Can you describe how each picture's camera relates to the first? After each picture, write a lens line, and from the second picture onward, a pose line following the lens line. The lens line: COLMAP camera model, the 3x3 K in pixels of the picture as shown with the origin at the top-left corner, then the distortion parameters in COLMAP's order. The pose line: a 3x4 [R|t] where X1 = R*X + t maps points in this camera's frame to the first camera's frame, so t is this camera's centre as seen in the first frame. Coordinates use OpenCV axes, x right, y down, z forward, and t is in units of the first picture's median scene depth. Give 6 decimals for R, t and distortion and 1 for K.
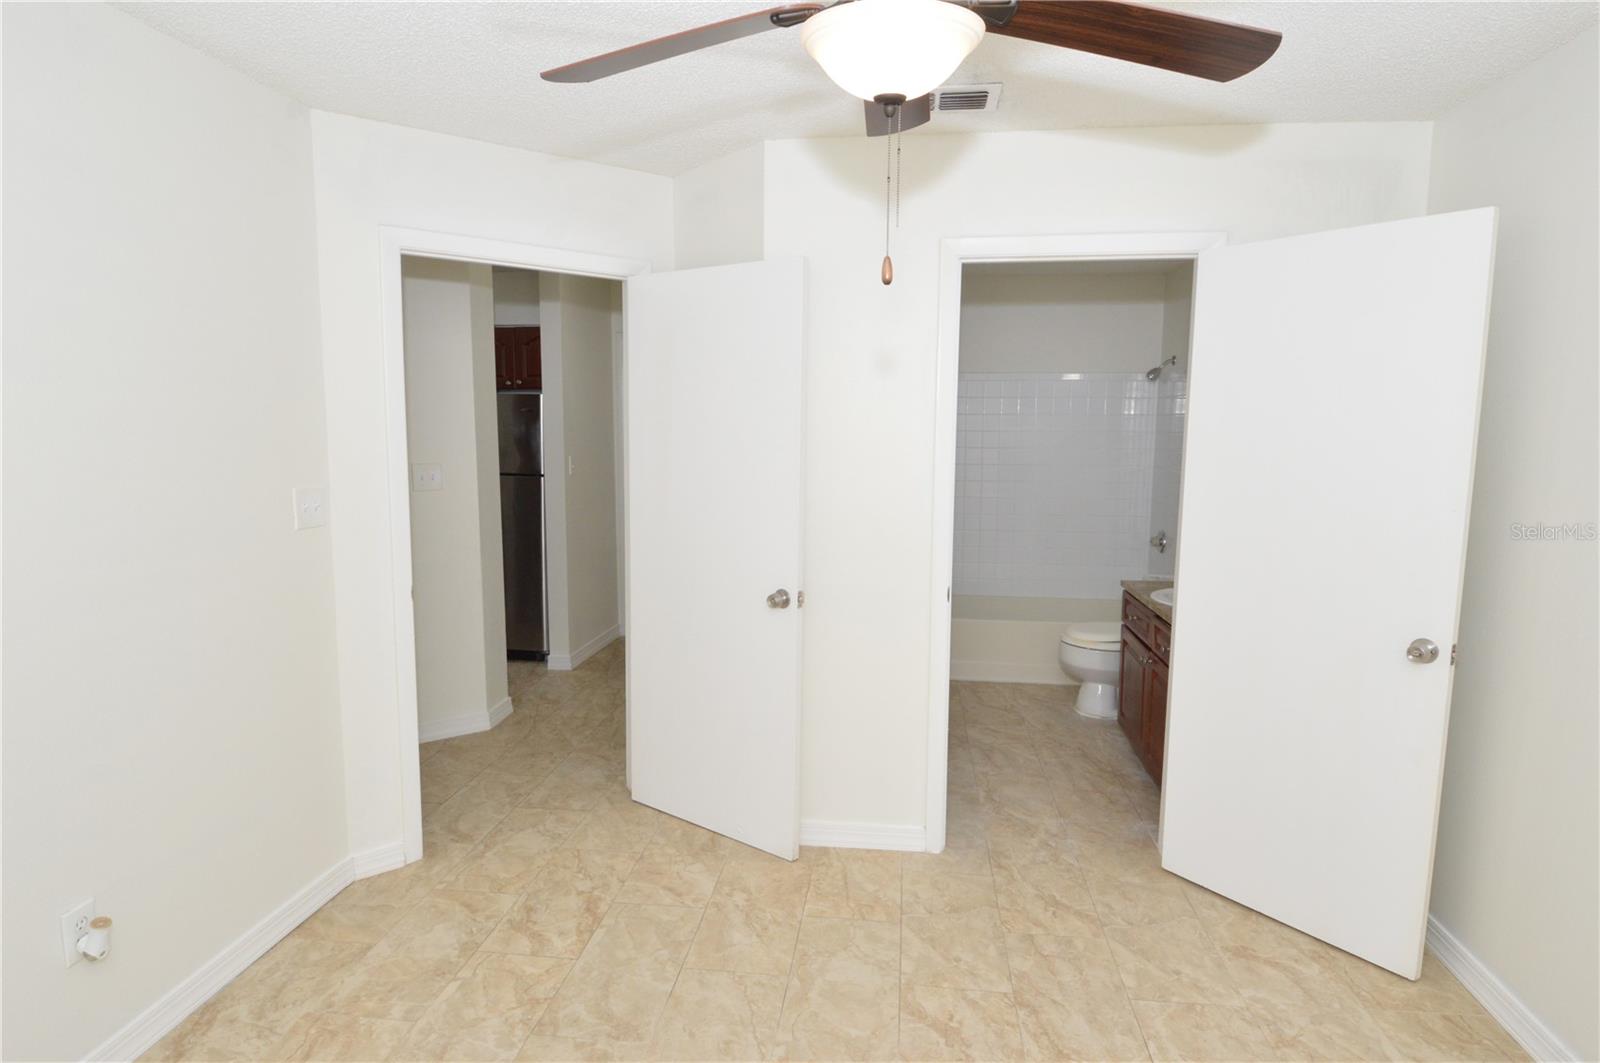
lens RADIAL K [[868.6, 0, 814.8], [0, 868.6, 527.0], [0, 0, 1]] dist [0.016883, -0.028160]
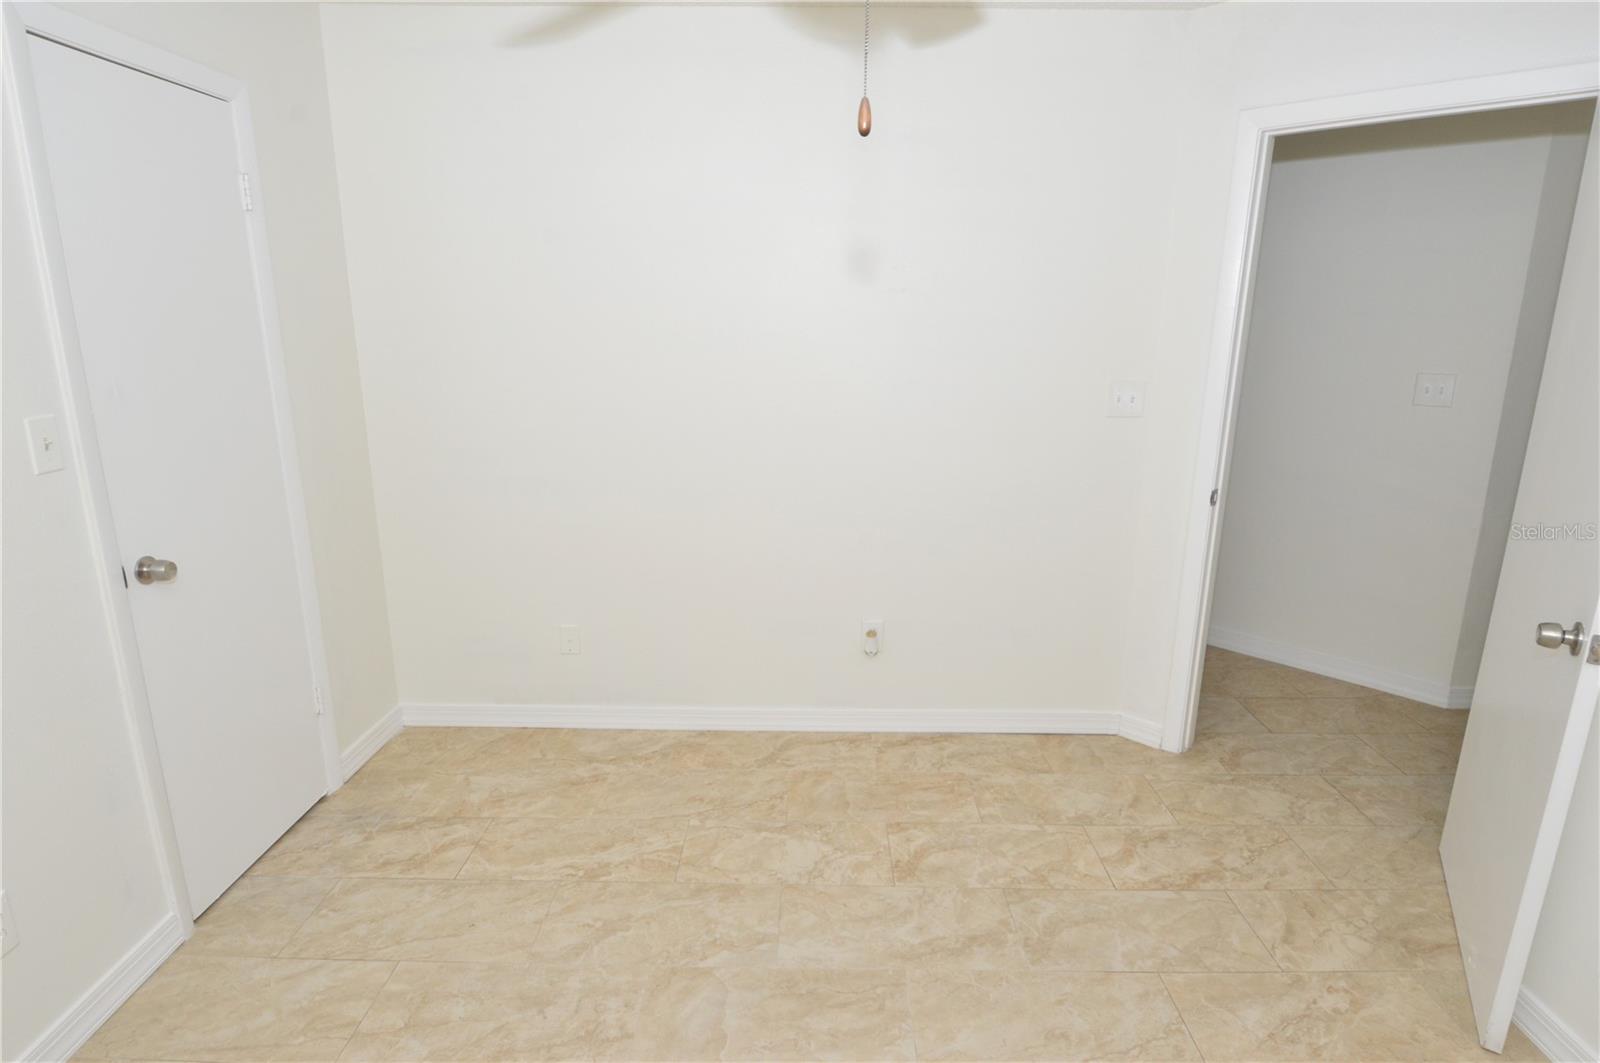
lens RADIAL K [[850.8, 0, 804.6], [0, 850.8, 525.0], [0, 0, 1]] dist [0.016458, -0.026766]
pose [[0.100958, 0.231363, -0.967615, 0.463831], [-0.123882, 0.967938, 0.218514, -0.051897], [0.987148, 0.097809, 0.126382, 0.455433]]
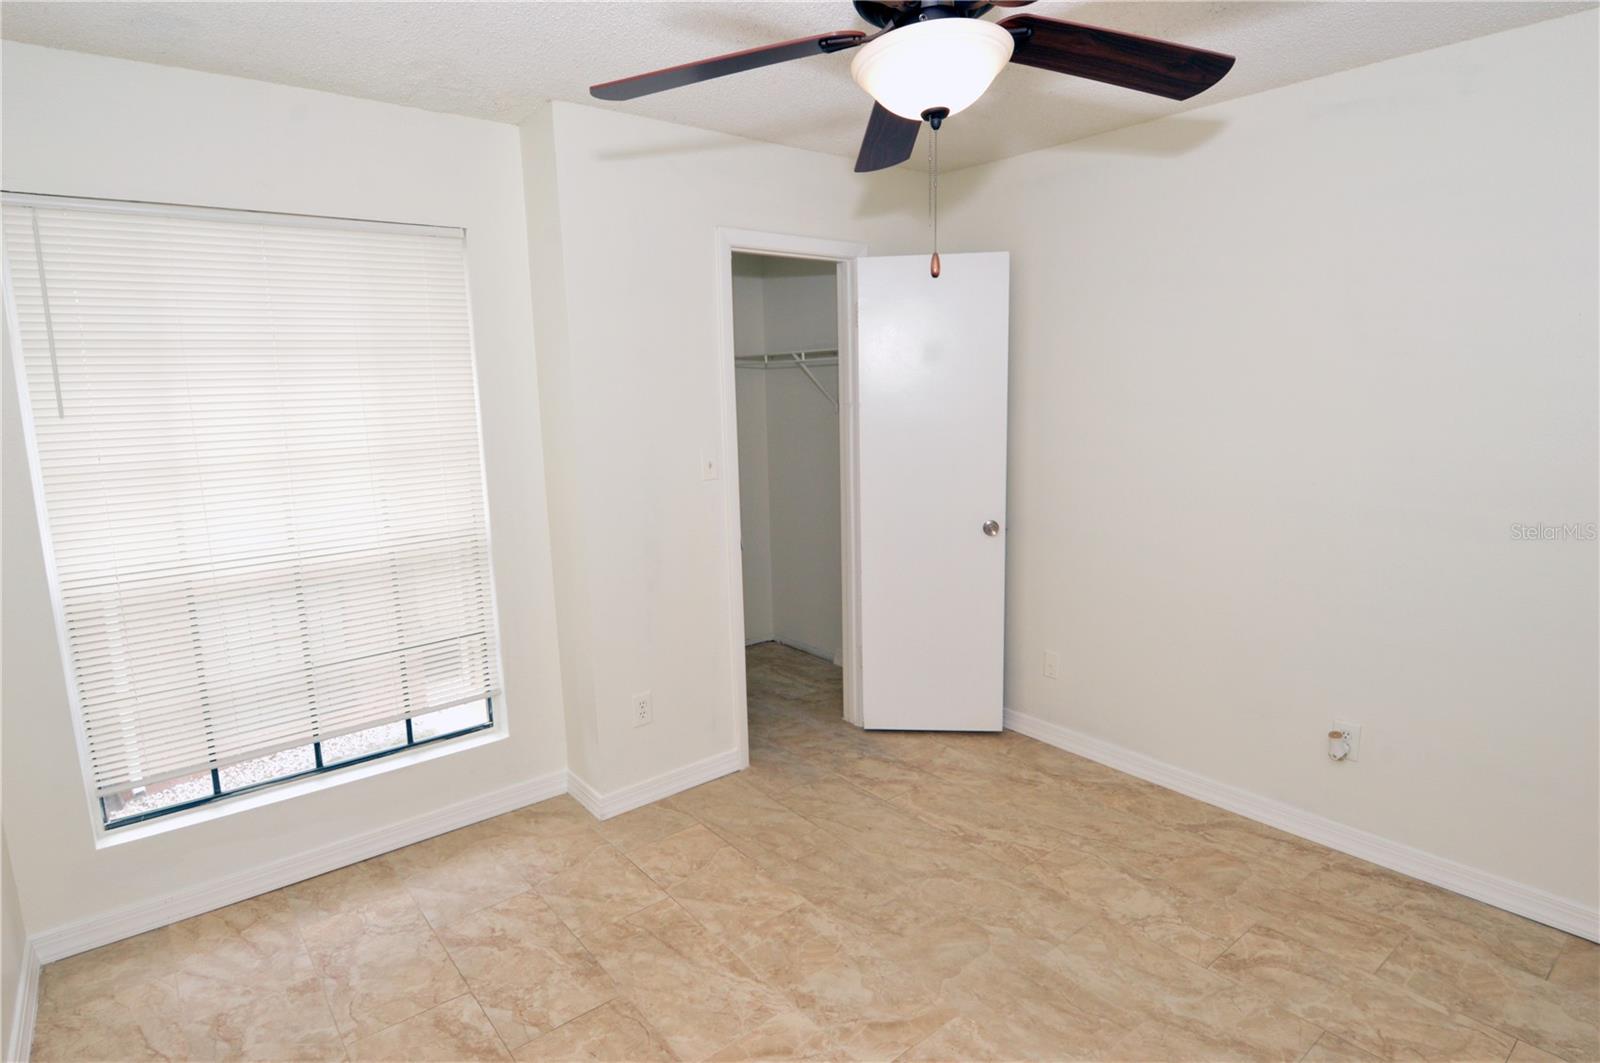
lens RADIAL K [[850.8, 0, 804.6], [0, 850.8, 525.0], [0, 0, 1]] dist [0.016458, -0.026766]
pose [[-0.702989, 0.121704, -0.700710, 0.529413], [-0.069069, 0.968909, 0.237580, -0.111711], [0.707839, 0.215413, -0.672726, 0.876825]]
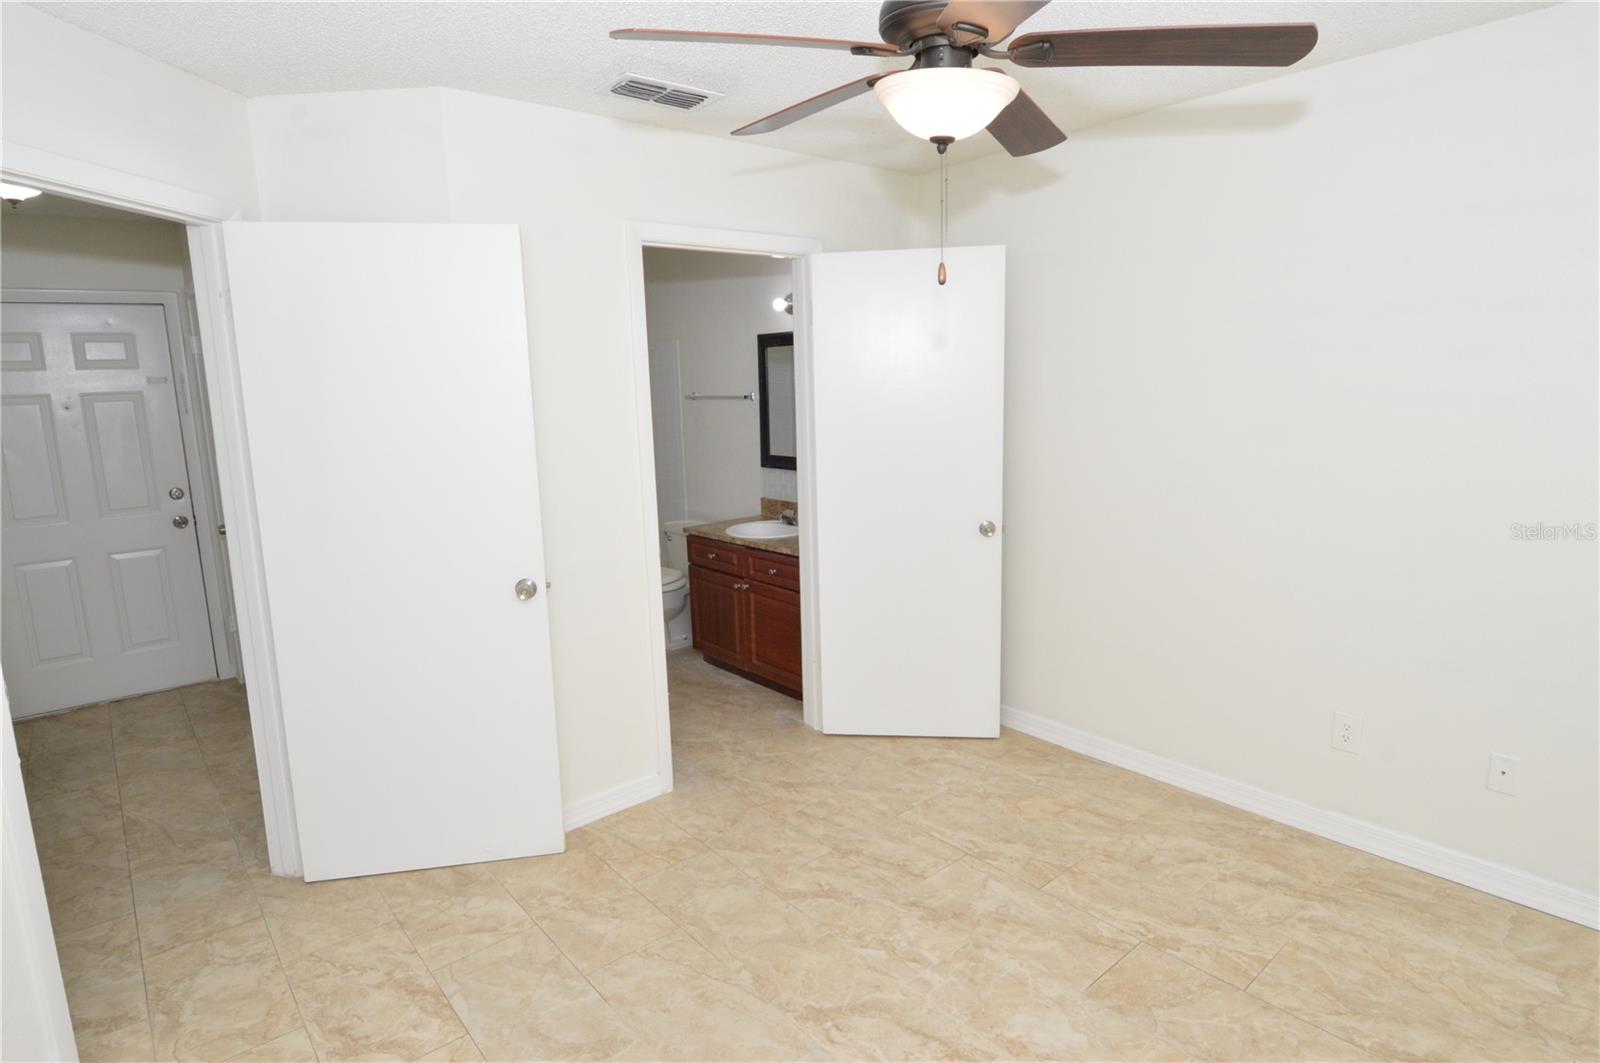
lens RADIAL K [[850.8, 0, 804.6], [0, 850.8, 525.0], [0, 0, 1]] dist [0.016458, -0.026766]
pose [[0.684224, -0.147971, 0.714102, -0.520442], [0.123044, 0.988585, 0.086951, -0.031714], [-0.718817, 0.028372, 0.694620, 0.144163]]
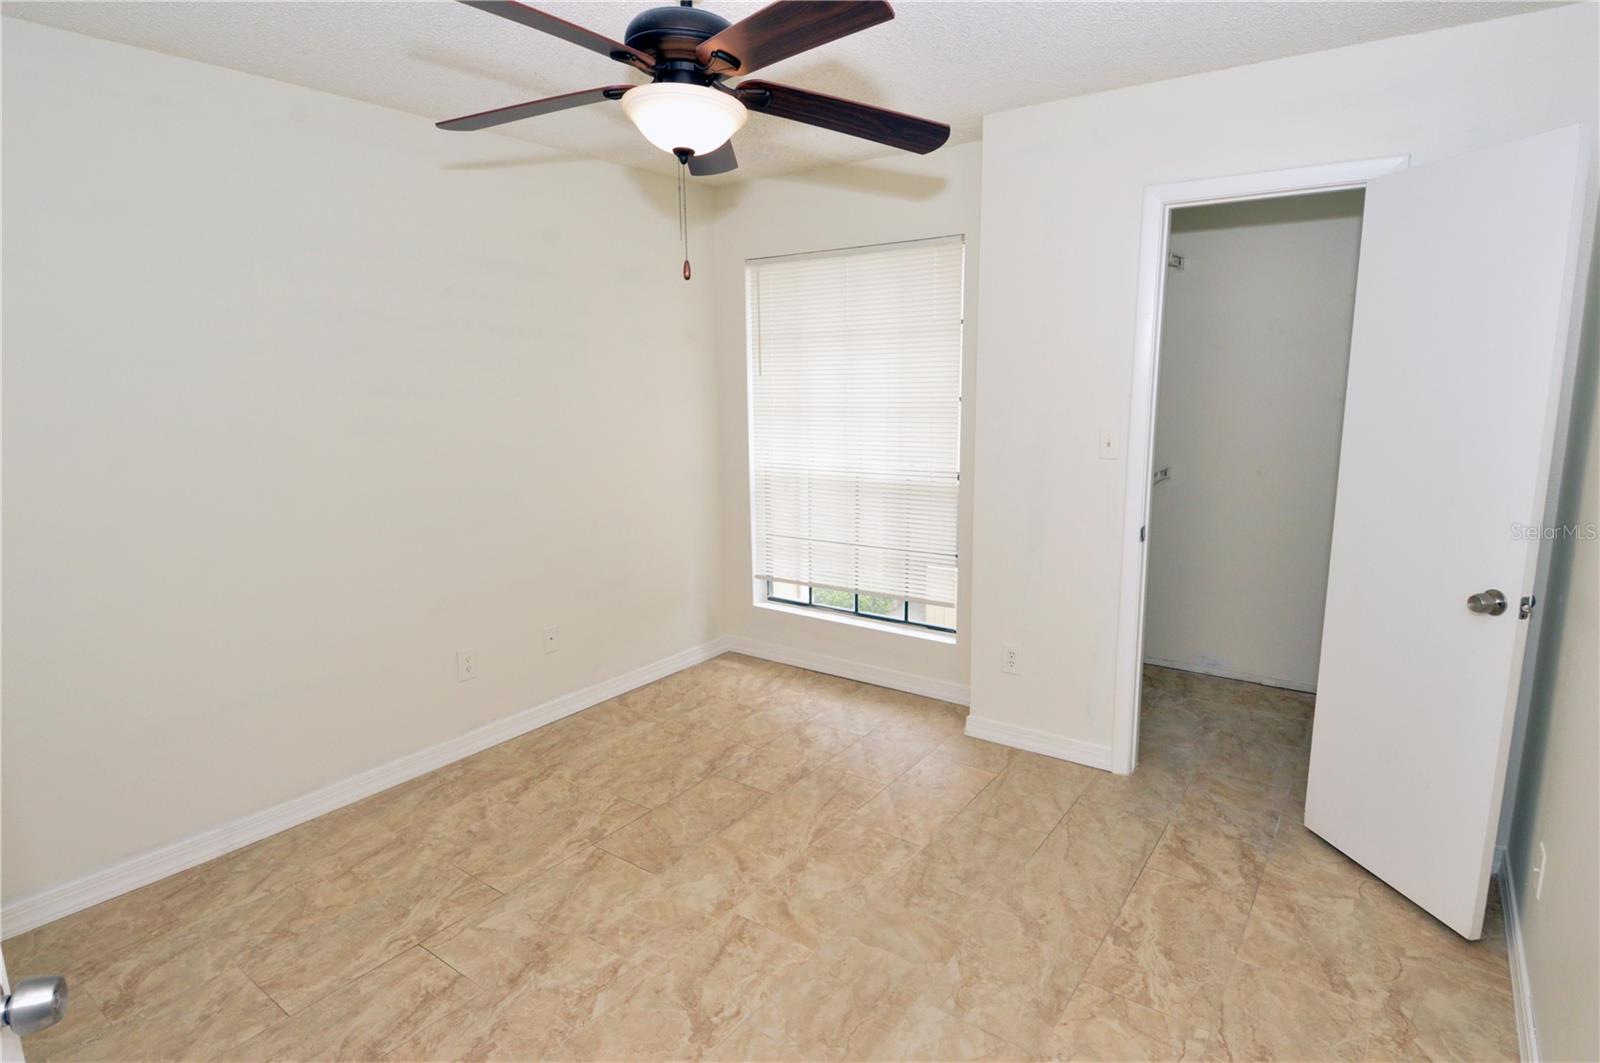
lens RADIAL K [[850.8, 0, 804.6], [0, 850.8, 525.0], [0, 0, 1]] dist [0.016458, -0.026766]
pose [[-0.870634, -0.086273, 0.484307, -0.419641], [0.061803, 0.957518, 0.281672, -0.141572], [-0.488034, 0.275165, -0.828316, 1.133143]]
